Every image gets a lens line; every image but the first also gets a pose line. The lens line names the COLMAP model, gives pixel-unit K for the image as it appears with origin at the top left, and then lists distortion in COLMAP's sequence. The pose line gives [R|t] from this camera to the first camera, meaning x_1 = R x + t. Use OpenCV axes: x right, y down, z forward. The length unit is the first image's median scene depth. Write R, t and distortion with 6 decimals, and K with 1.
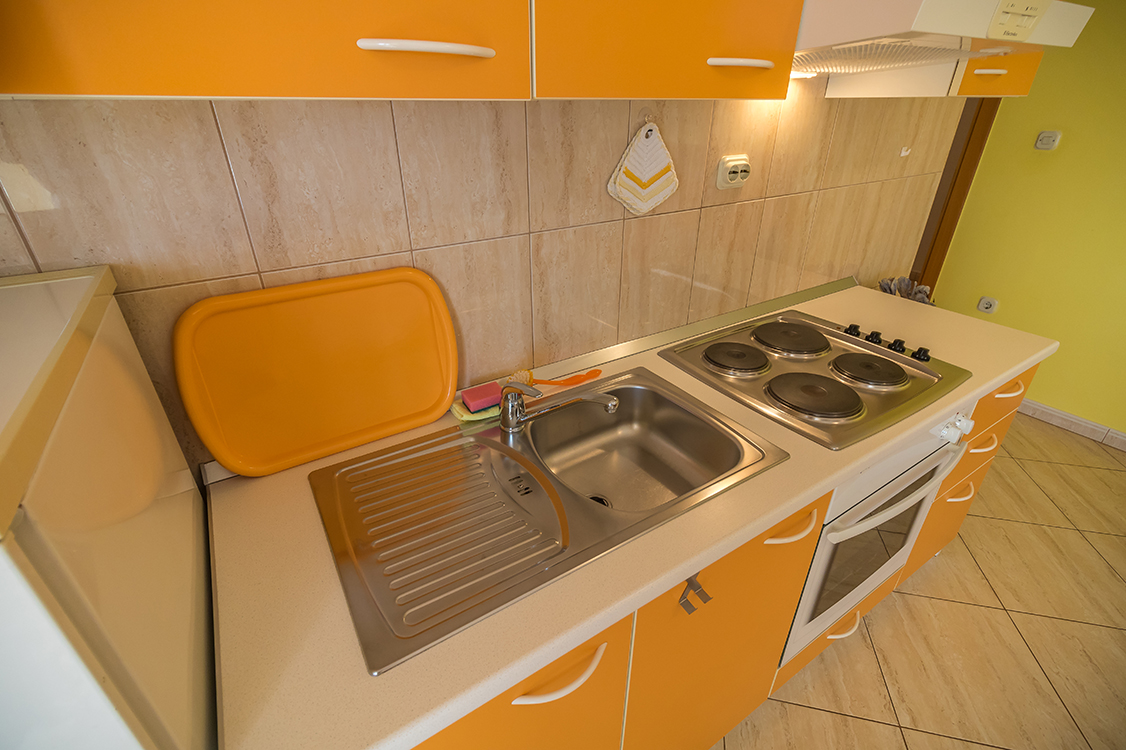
lens RADIAL K [[512.3, 0, 560.6], [0, 512.3, 367.2], [0, 0, 1]] dist [0.002121, 0.000310]
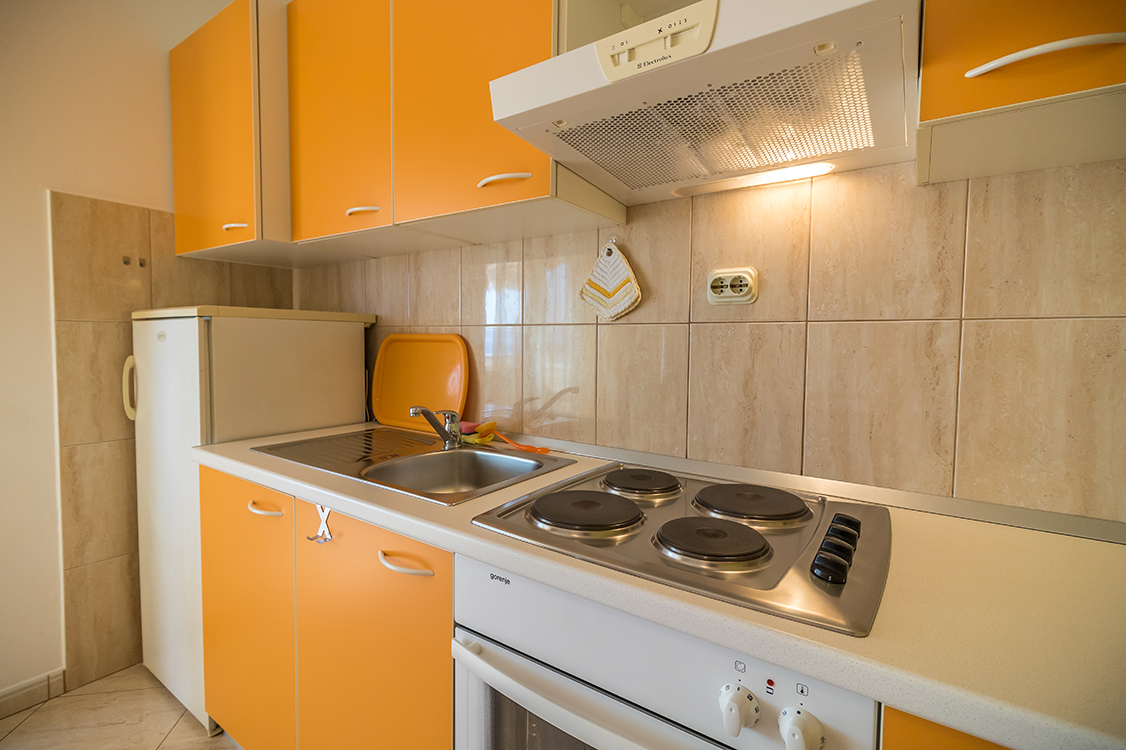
lens RADIAL K [[512.3, 0, 560.6], [0, 512.3, 367.2], [0, 0, 1]] dist [0.002121, 0.000310]
pose [[0.384547, 0.054345, -0.921504, 1.218627], [-0.439246, 0.888781, -0.130884, -0.021658], [0.811903, 0.455098, 0.365650, 0.601540]]
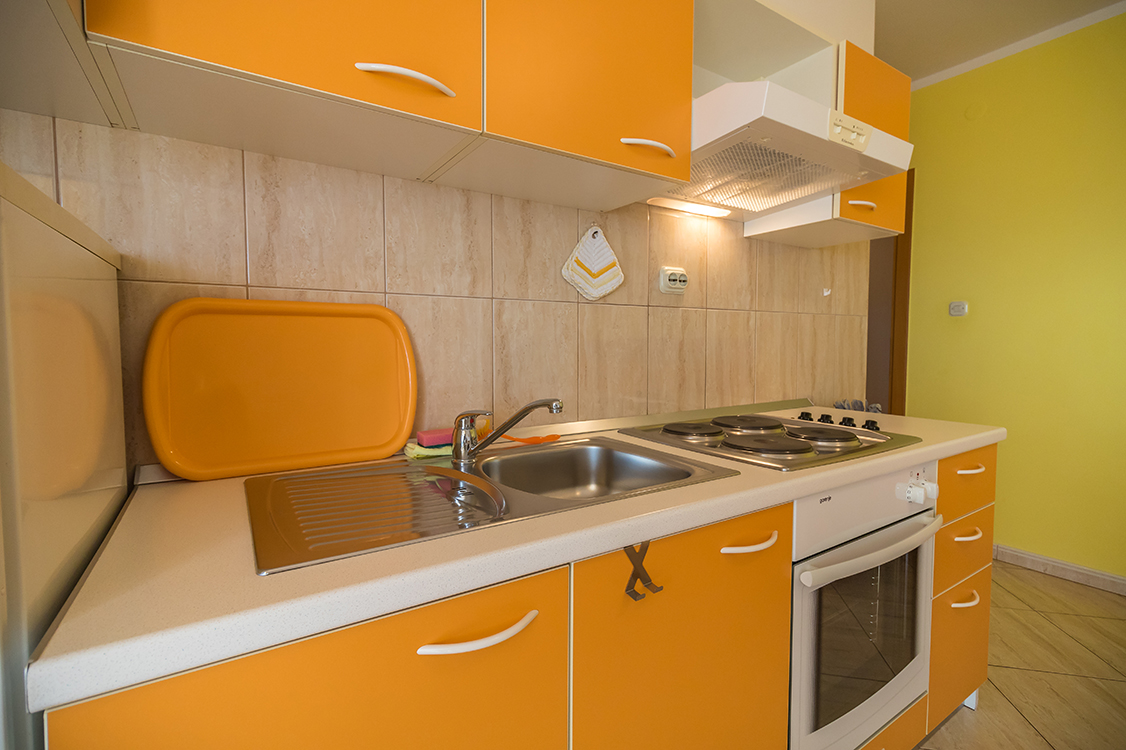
lens RADIAL K [[512.3, 0, 560.6], [0, 512.3, 367.2], [0, 0, 1]] dist [0.002121, 0.000310]
pose [[0.999956, 0.001853, 0.009174, 0.078956], [0.002160, 0.908026, -0.418909, 0.346424], [-0.009107, 0.418911, 0.907982, 0.018157]]
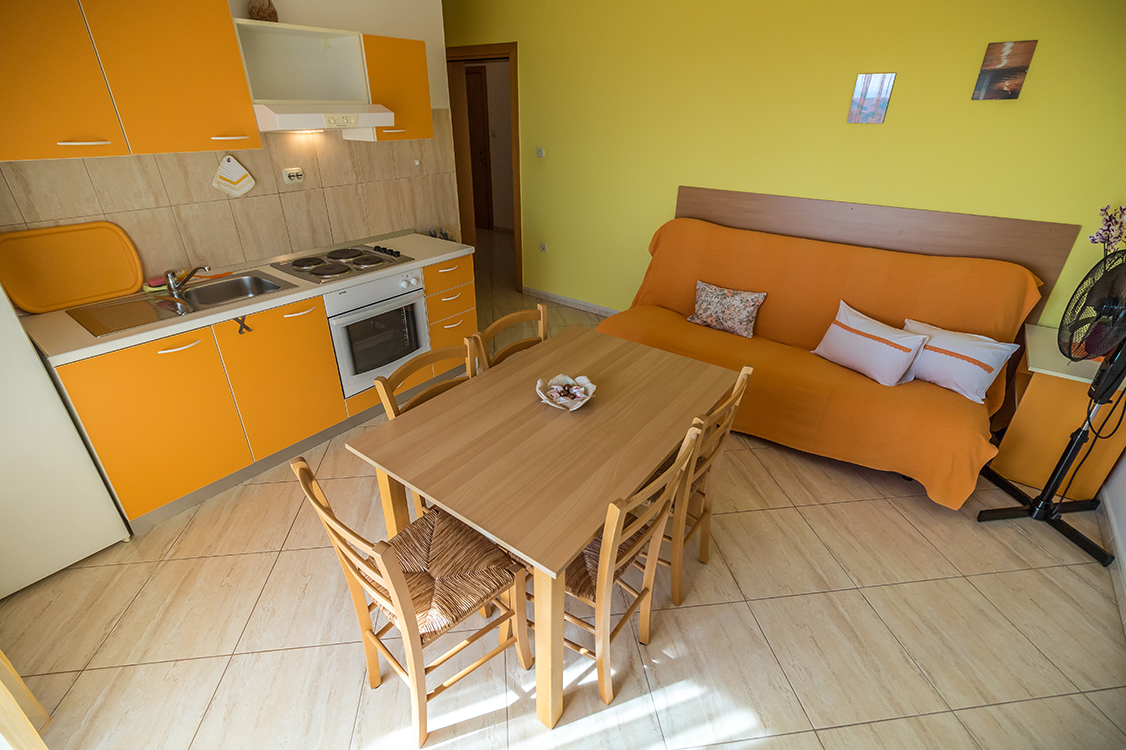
lens RADIAL K [[512.3, 0, 560.6], [0, 512.3, 367.2], [0, 0, 1]] dist [0.002121, 0.000310]
pose [[0.939706, -0.147319, 0.308626, 0.710942], [0.149162, 0.988653, 0.017751, 0.620079], [-0.307739, 0.029355, 0.951018, -1.563203]]
